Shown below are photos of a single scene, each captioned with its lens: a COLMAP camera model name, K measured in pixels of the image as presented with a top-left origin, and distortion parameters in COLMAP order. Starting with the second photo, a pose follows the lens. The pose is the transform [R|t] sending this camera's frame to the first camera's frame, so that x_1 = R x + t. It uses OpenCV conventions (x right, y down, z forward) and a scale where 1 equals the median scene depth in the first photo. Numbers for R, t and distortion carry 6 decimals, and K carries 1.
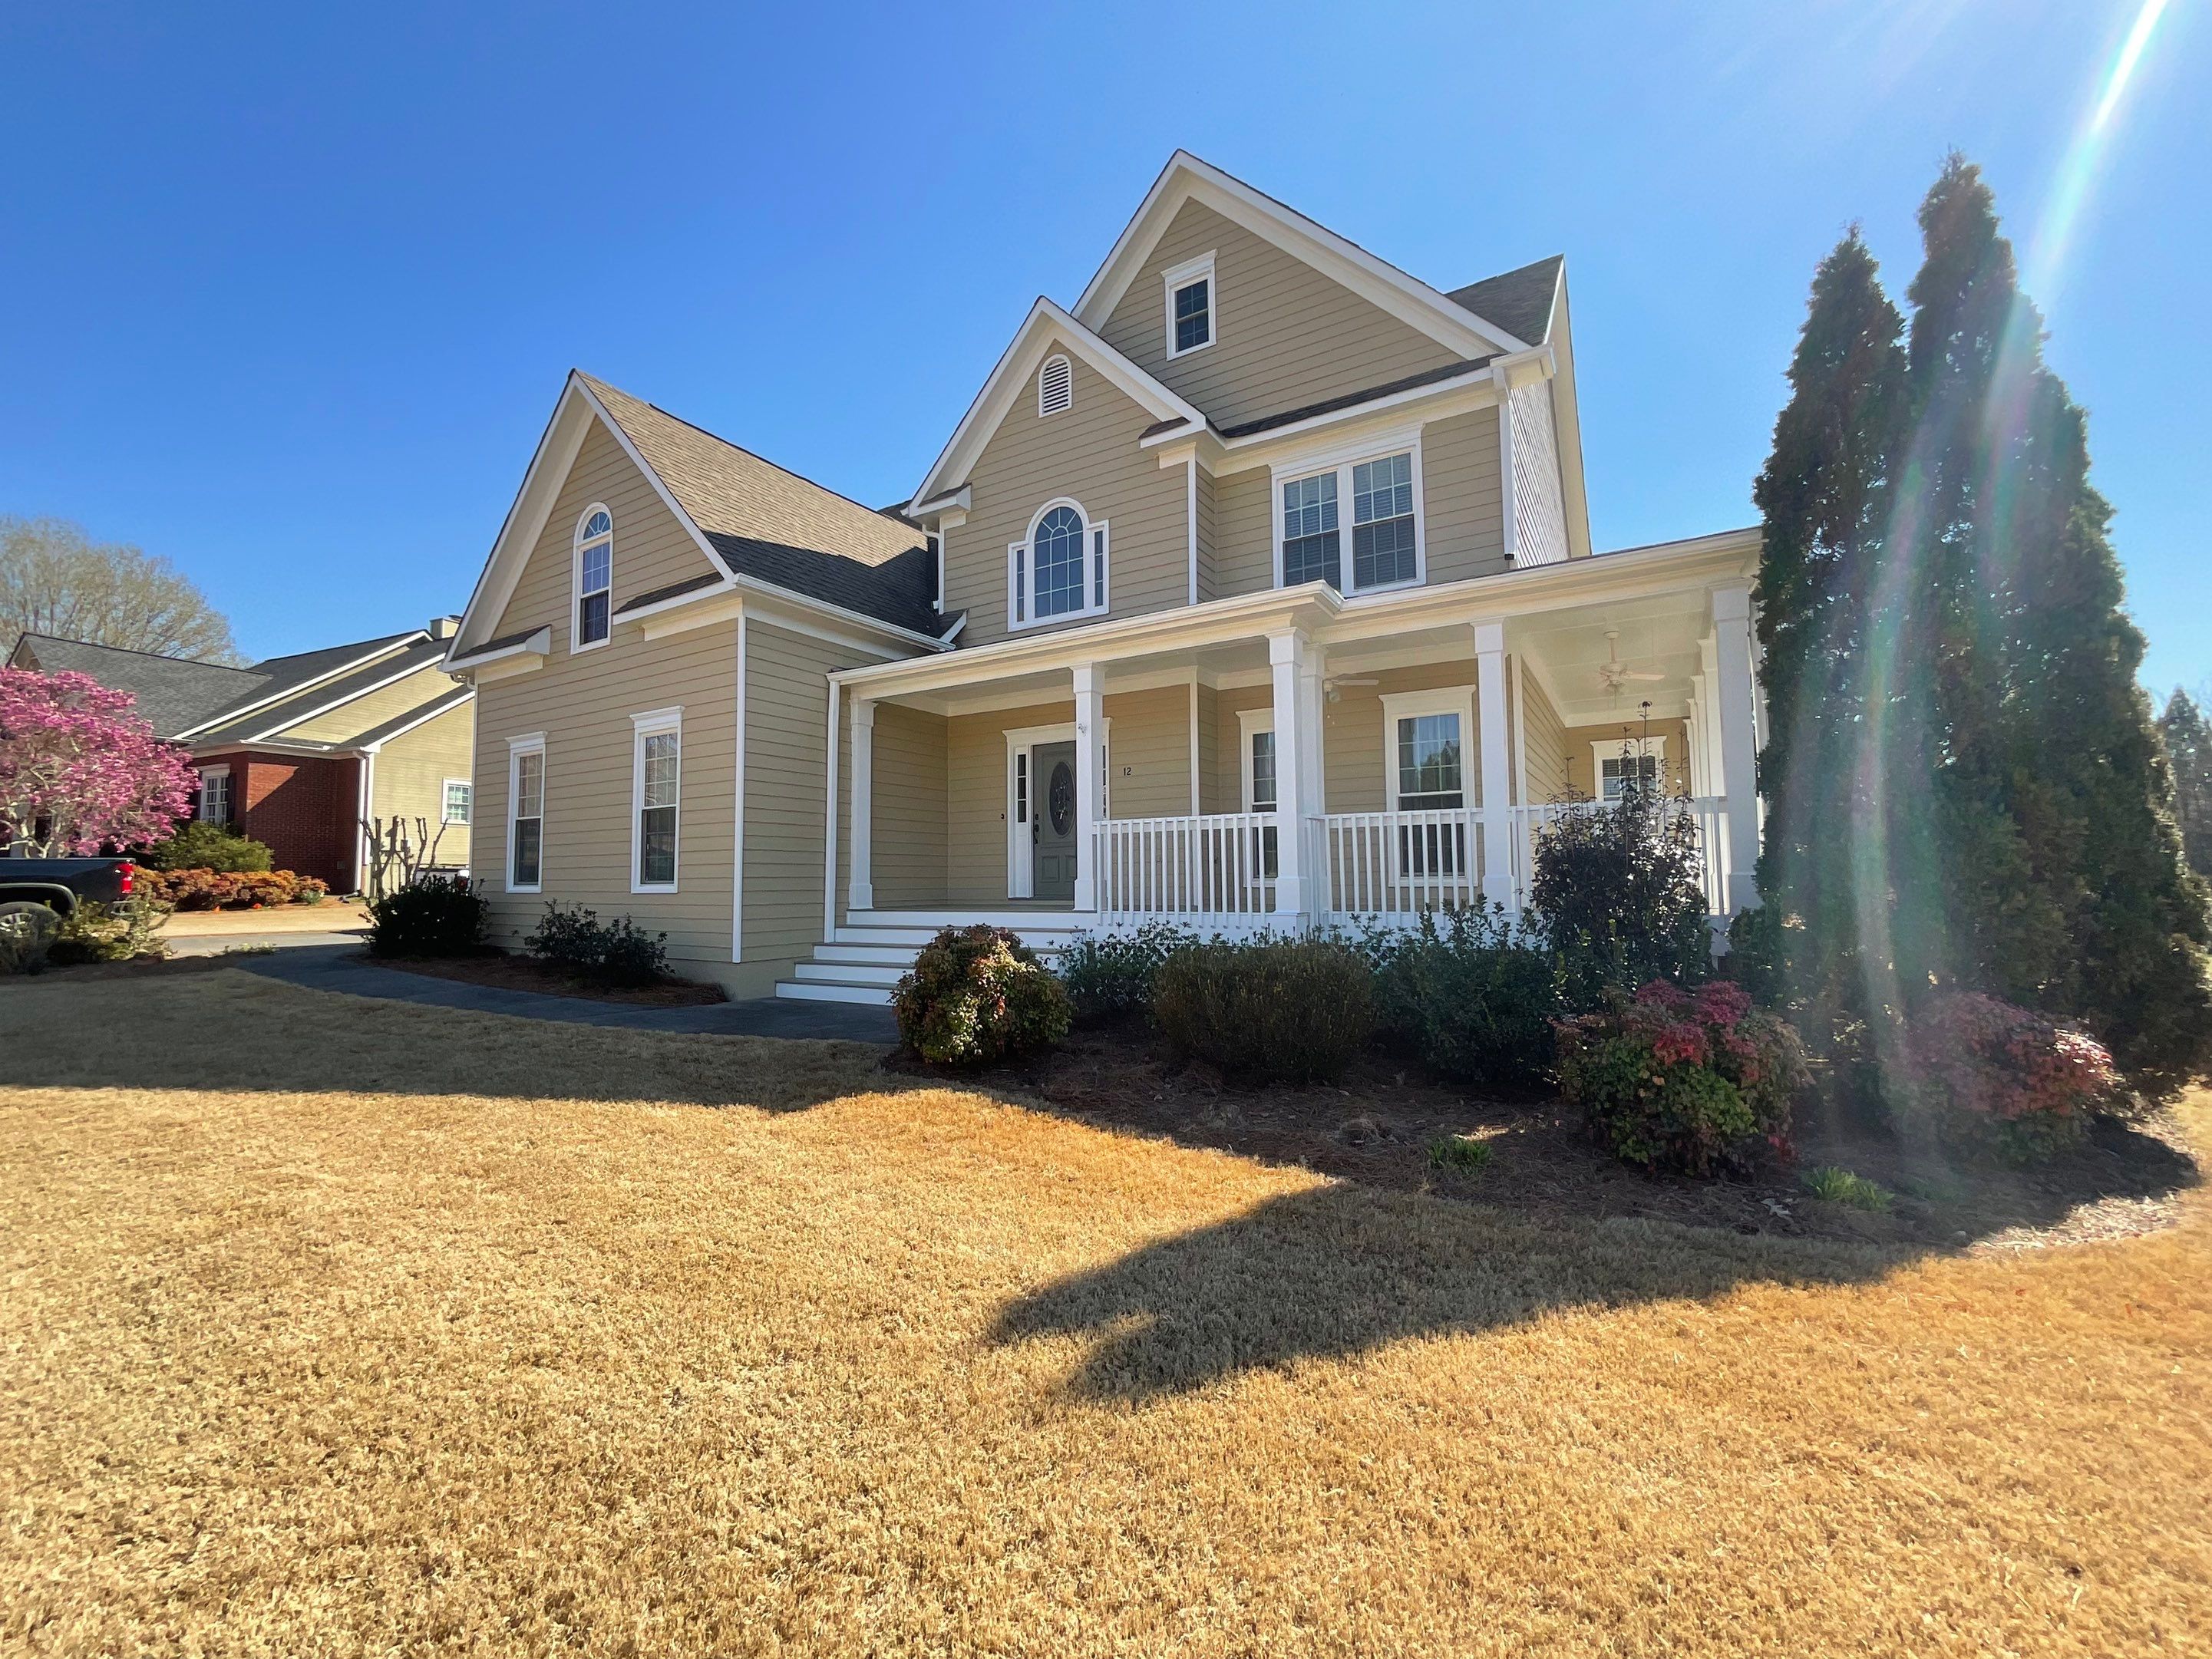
lens RADIAL K [[877.7, 0, 1106.0], [0, 877.7, 829.5], [0, 0, 1]] dist [0.000447, -0.003248]
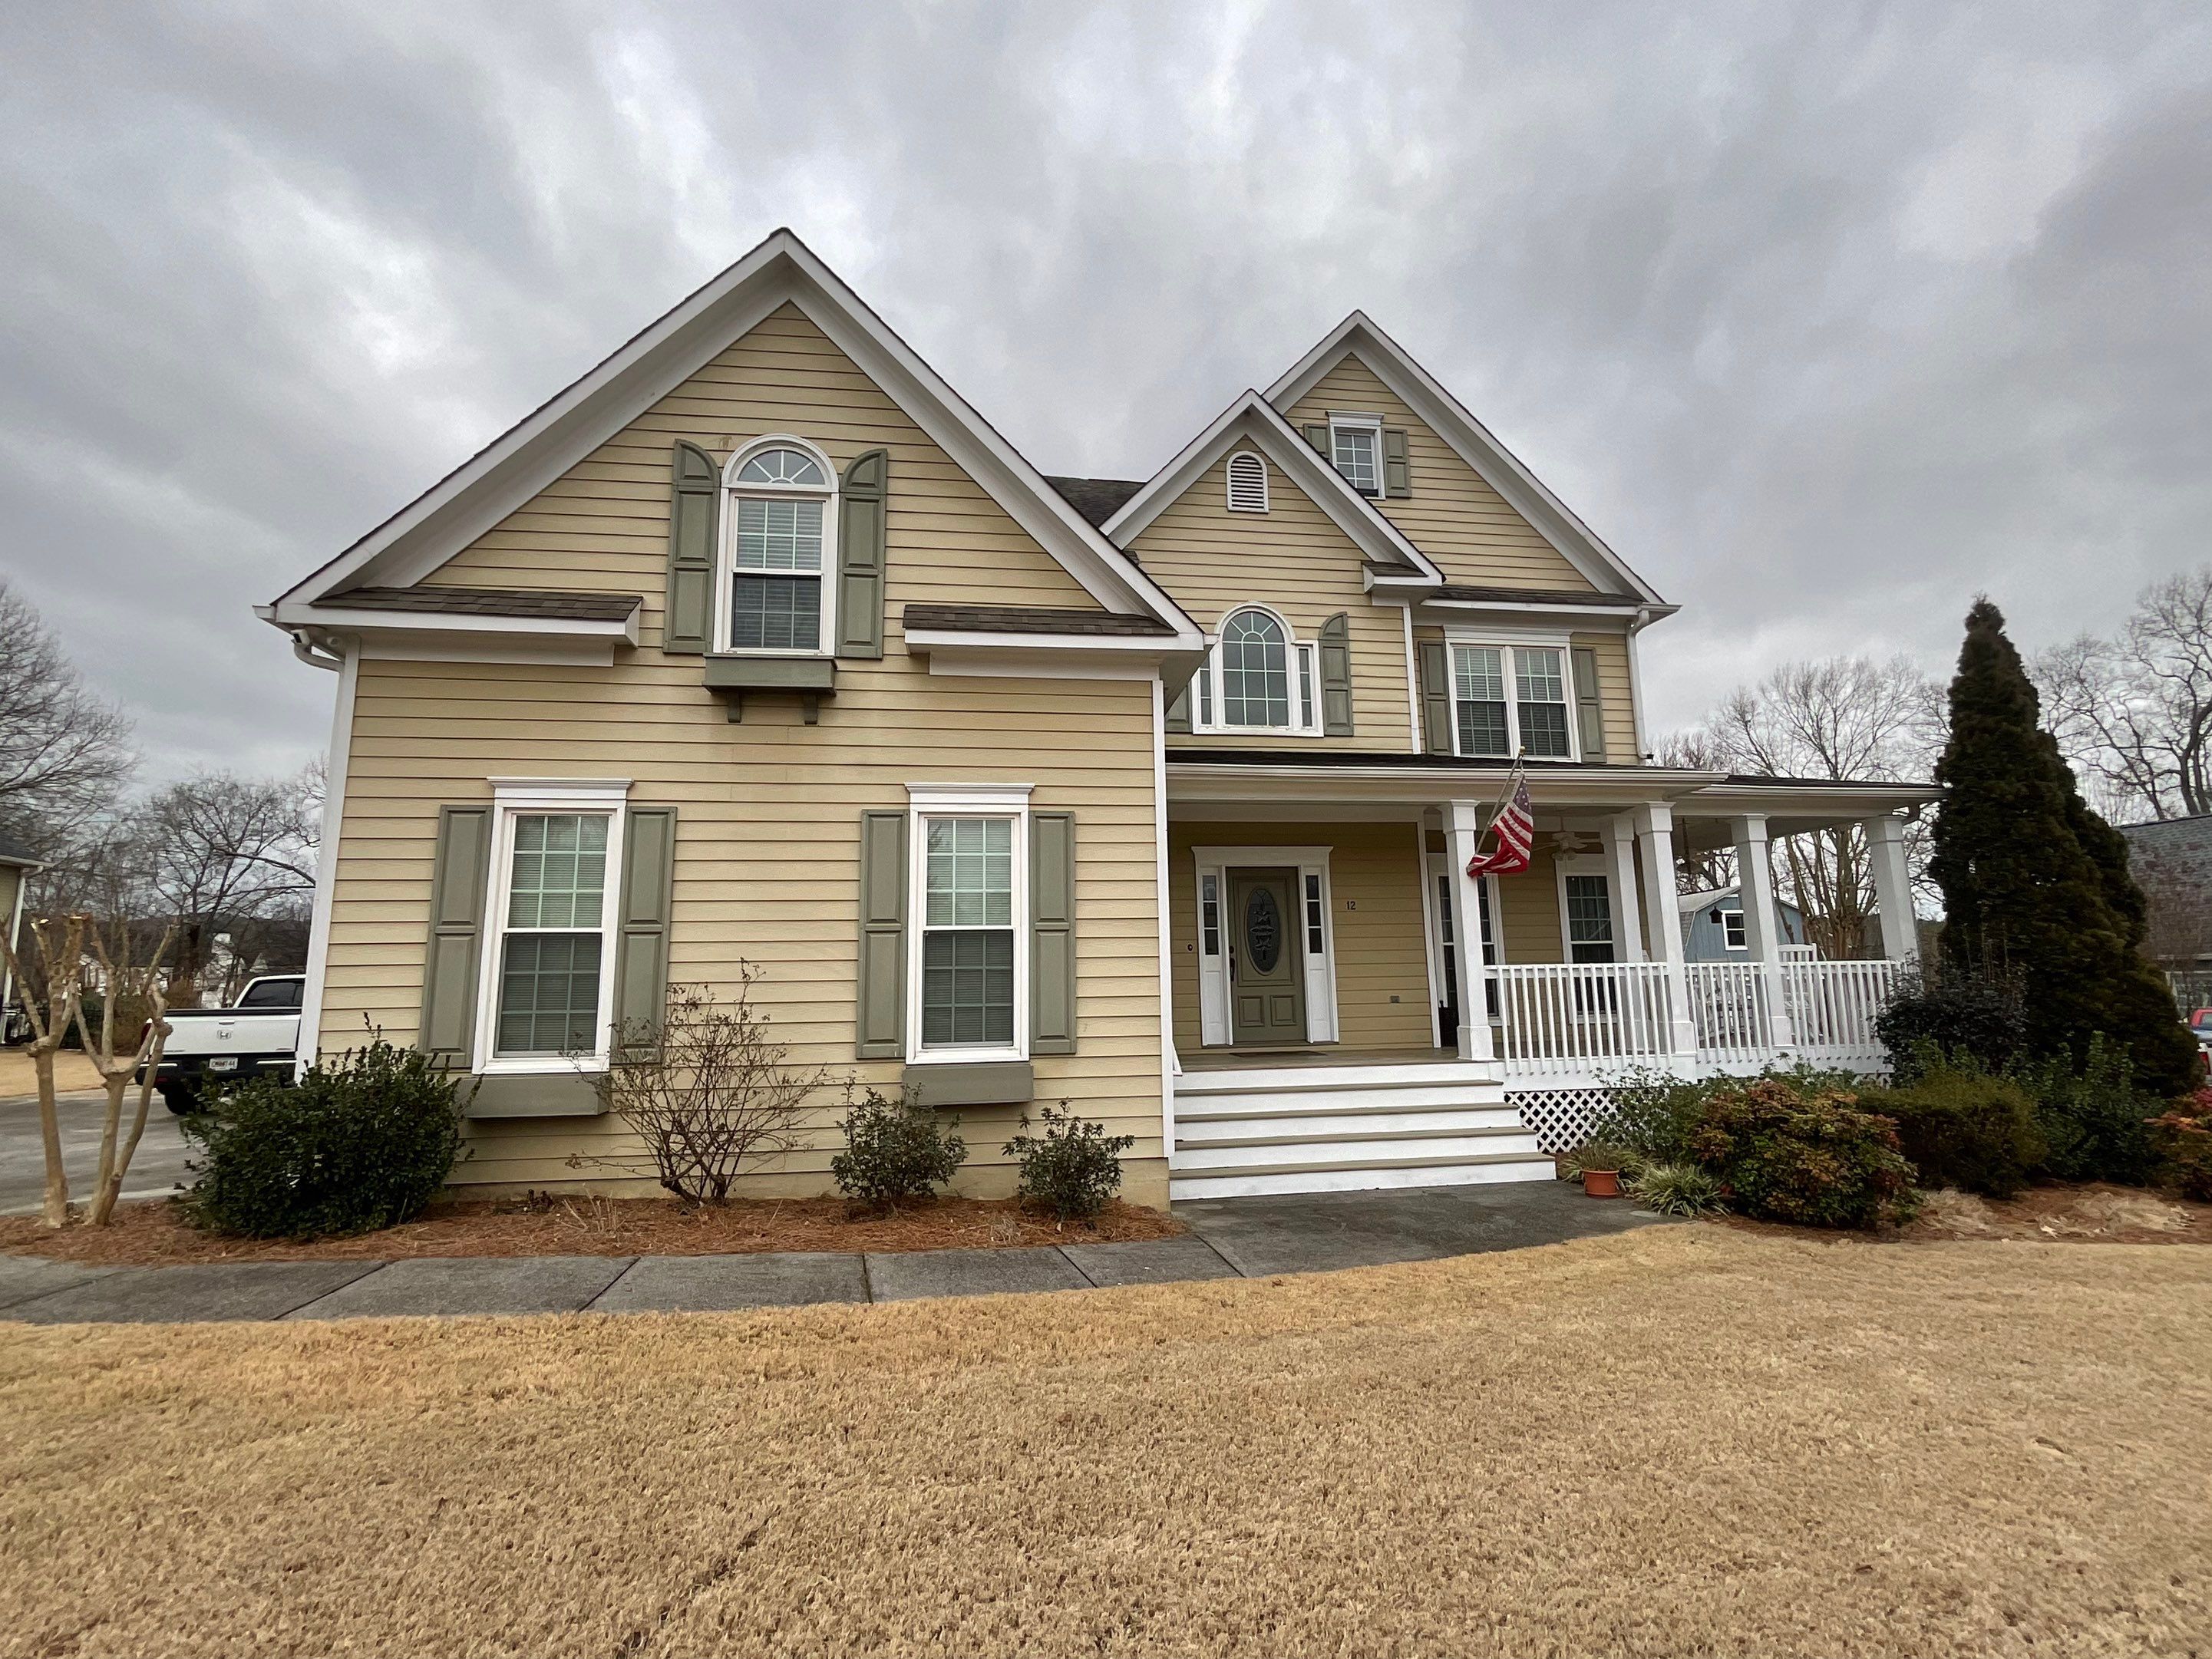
lens RADIAL K [[988.7, 0, 1106.0], [0, 988.7, 829.5], [0, 0, 1]] dist [-0.009395, -0.000234]
pose [[0.776494, 0.097227, 0.622579, -0.819078], [-0.026662, 0.992209, -0.121699, -0.010647], [-0.629560, 0.077899, 0.773036, 0.326781]]
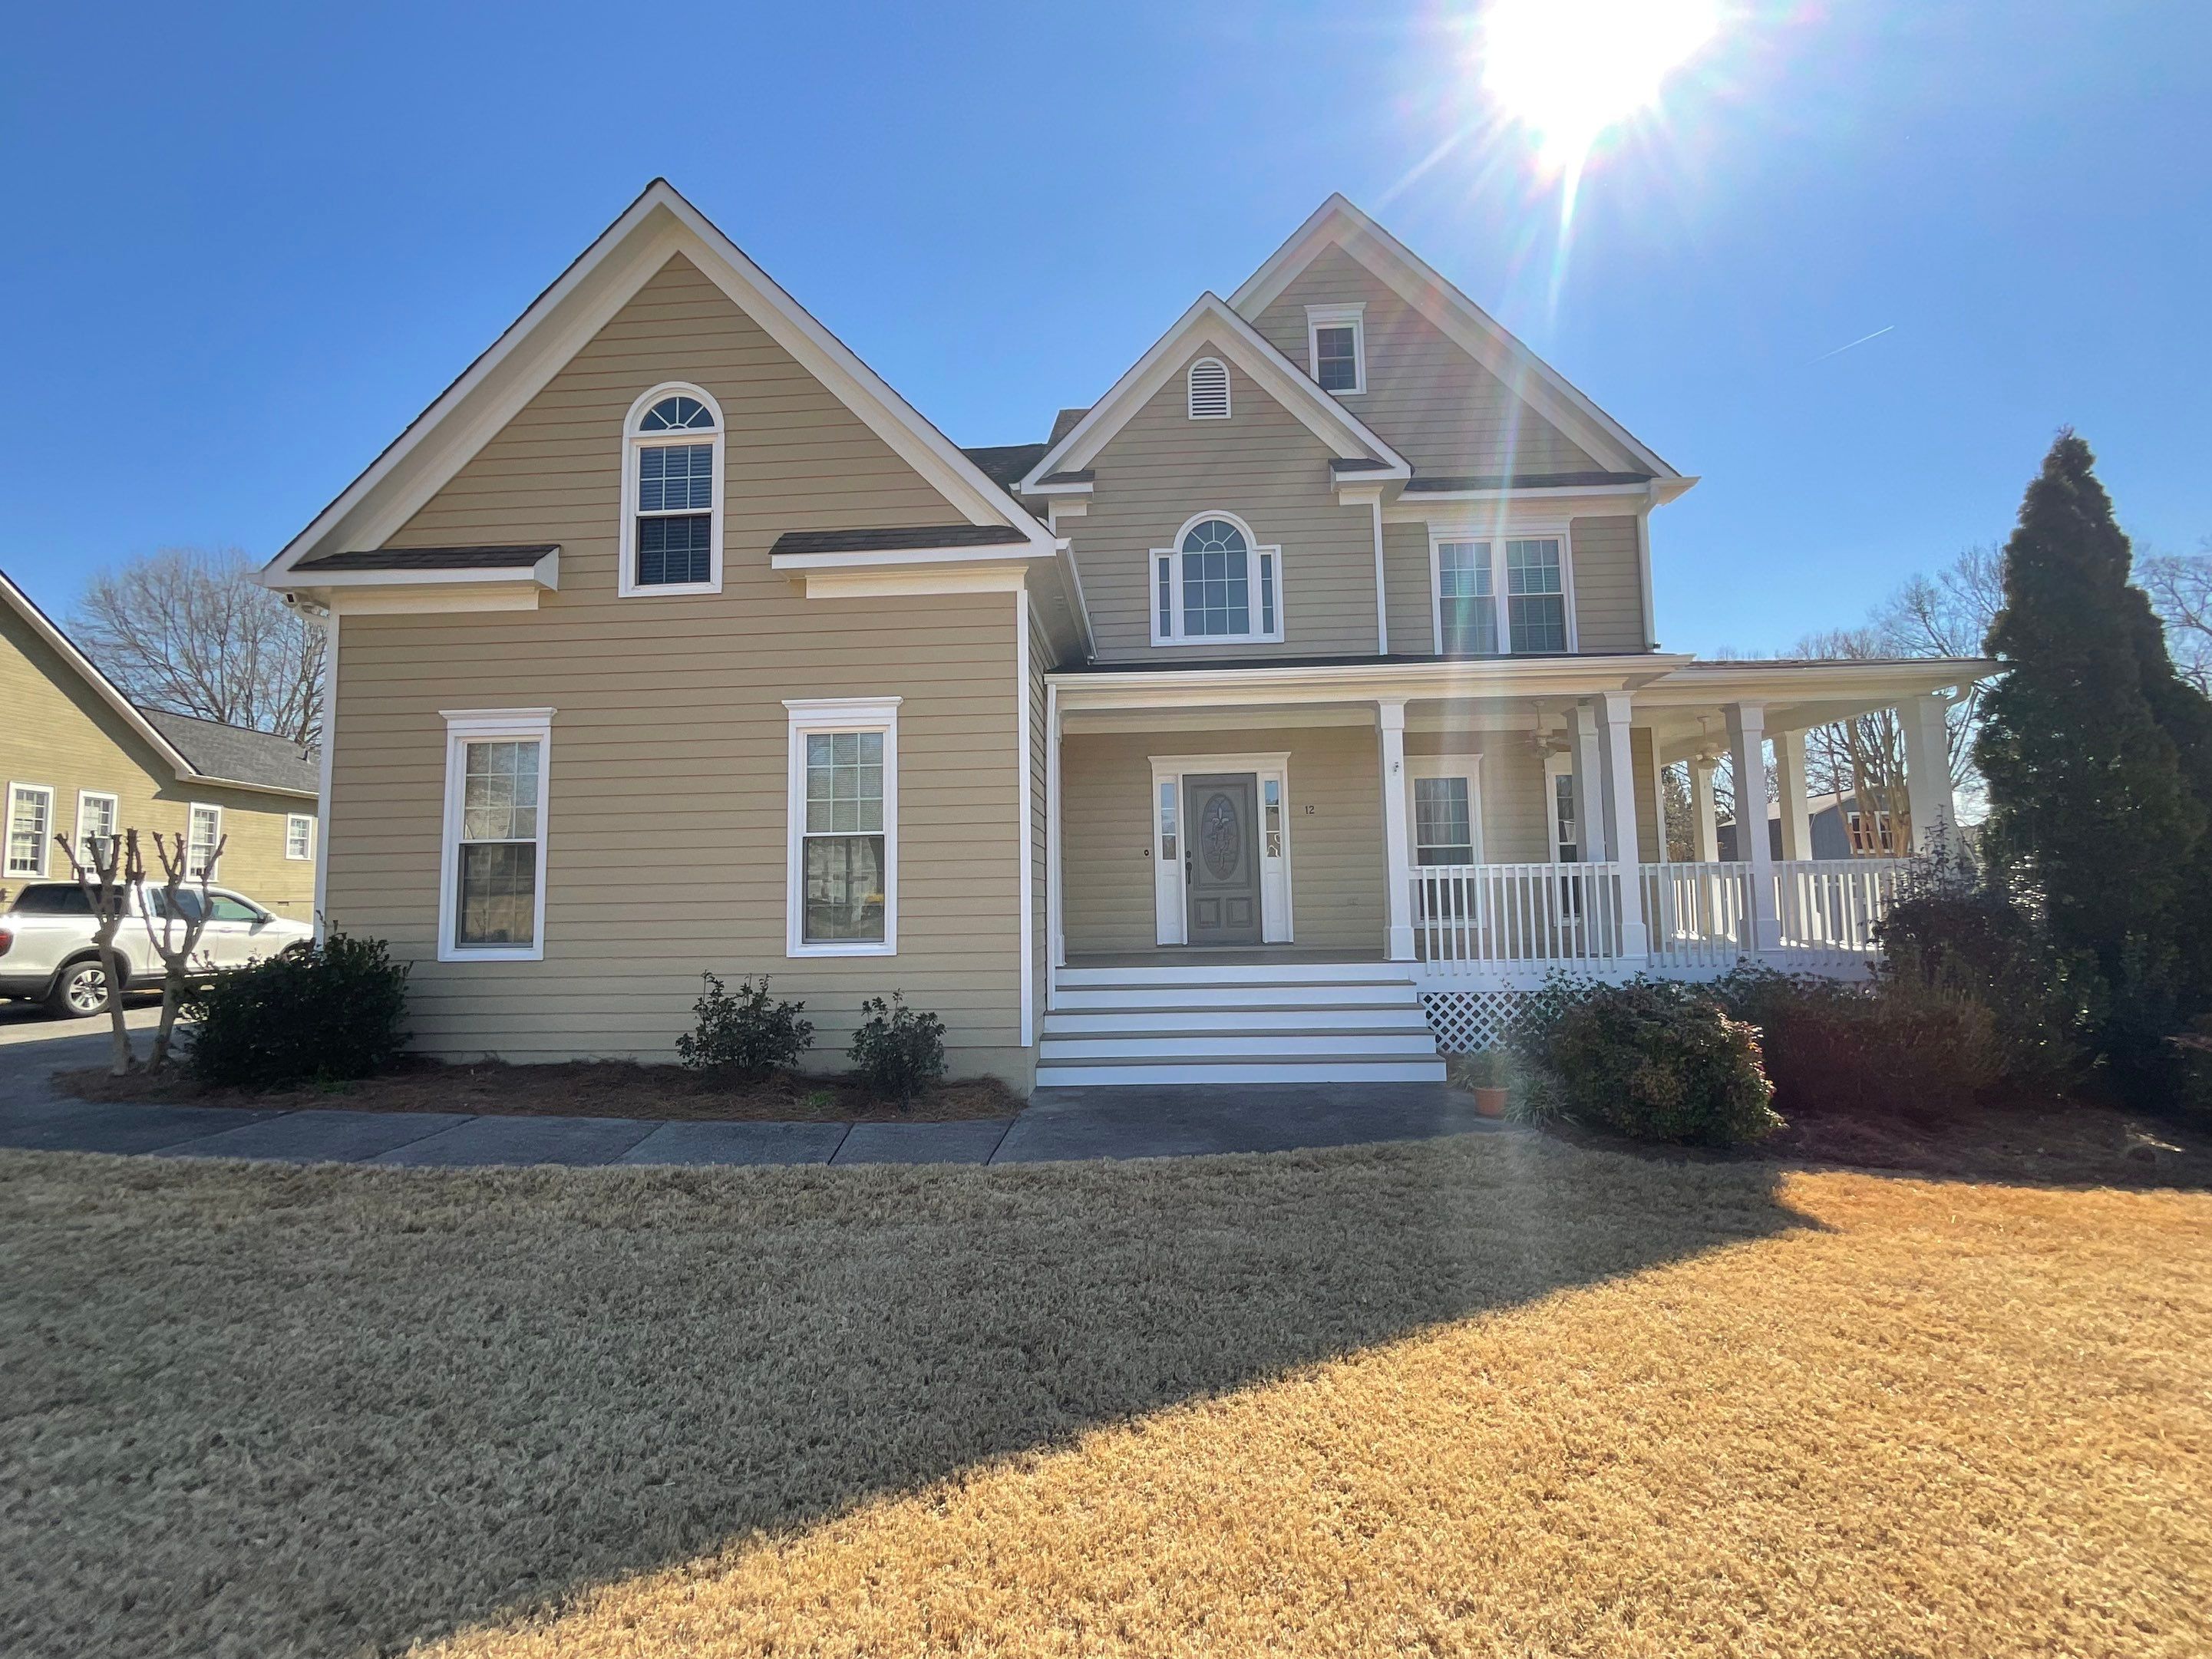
lens RADIAL K [[877.7, 0, 1106.0], [0, 877.7, 829.5], [0, 0, 1]] dist [0.000447, -0.003248]
pose [[0.882415, 0.030547, 0.469480, -0.599048], [-0.018150, 0.999357, -0.030909, -0.010385], [-0.470122, 0.018754, 0.882402, 0.249416]]
